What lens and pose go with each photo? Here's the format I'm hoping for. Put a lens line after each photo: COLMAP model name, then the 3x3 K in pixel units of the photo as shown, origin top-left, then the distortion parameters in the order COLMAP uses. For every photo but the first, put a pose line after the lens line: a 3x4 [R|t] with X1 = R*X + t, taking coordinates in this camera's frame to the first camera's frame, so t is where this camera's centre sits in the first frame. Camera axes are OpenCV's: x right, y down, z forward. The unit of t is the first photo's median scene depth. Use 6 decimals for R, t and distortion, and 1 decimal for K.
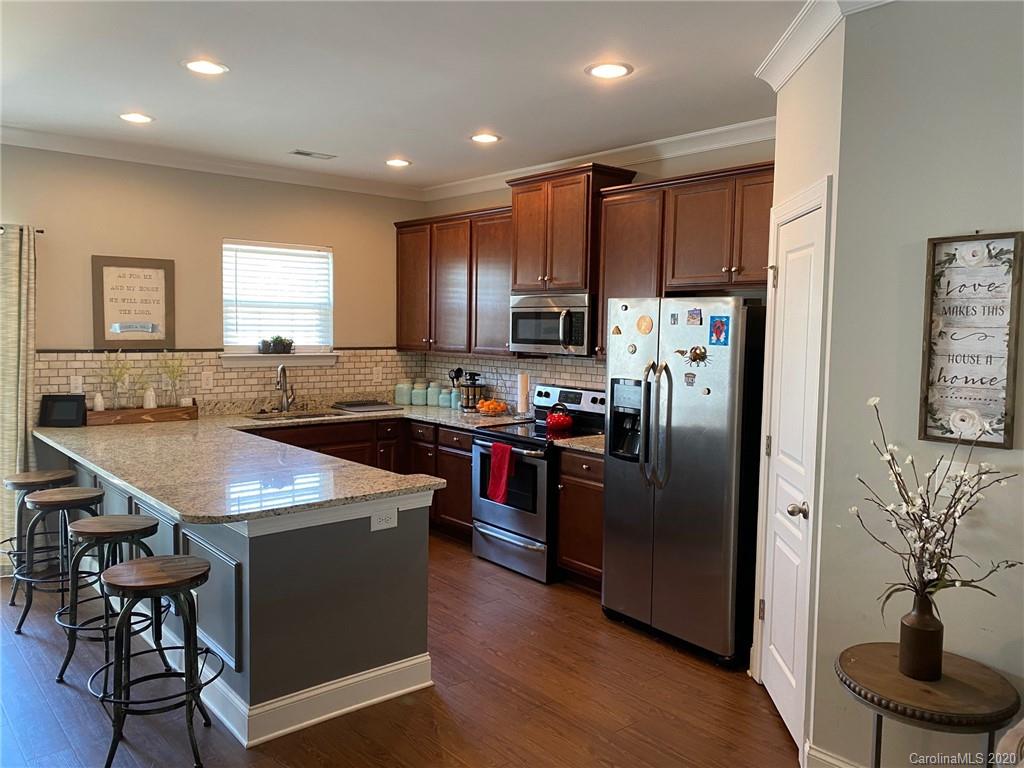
lens RADIAL K [[787.6, 0, 512.0], [0, 787.6, 384.0], [0, 0, 1]] dist [0.101847, -0.112154]
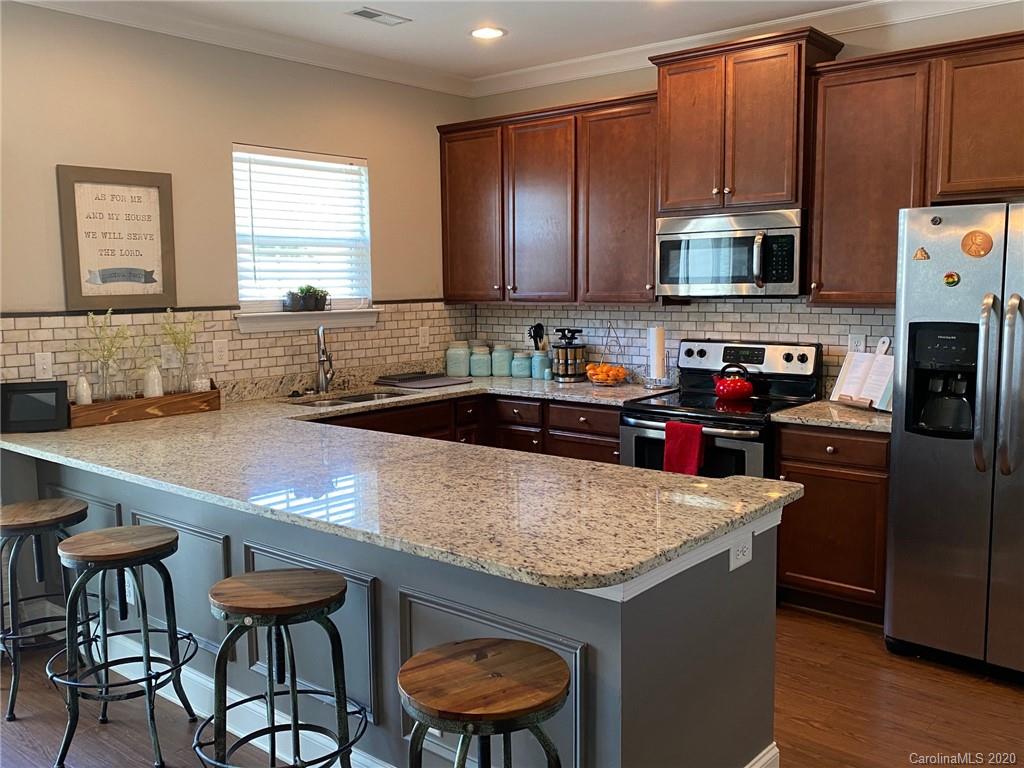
lens RADIAL K [[901.5, 0, 512.0], [0, 901.5, 384.0], [0, 0, 1]] dist [0.040306, -0.016658]
pose [[0.984095, -0.046269, 0.171514, -0.271493], [0.039524, 0.998313, 0.042534, -0.000601], [-0.173193, -0.035079, 0.984263, 0.190176]]
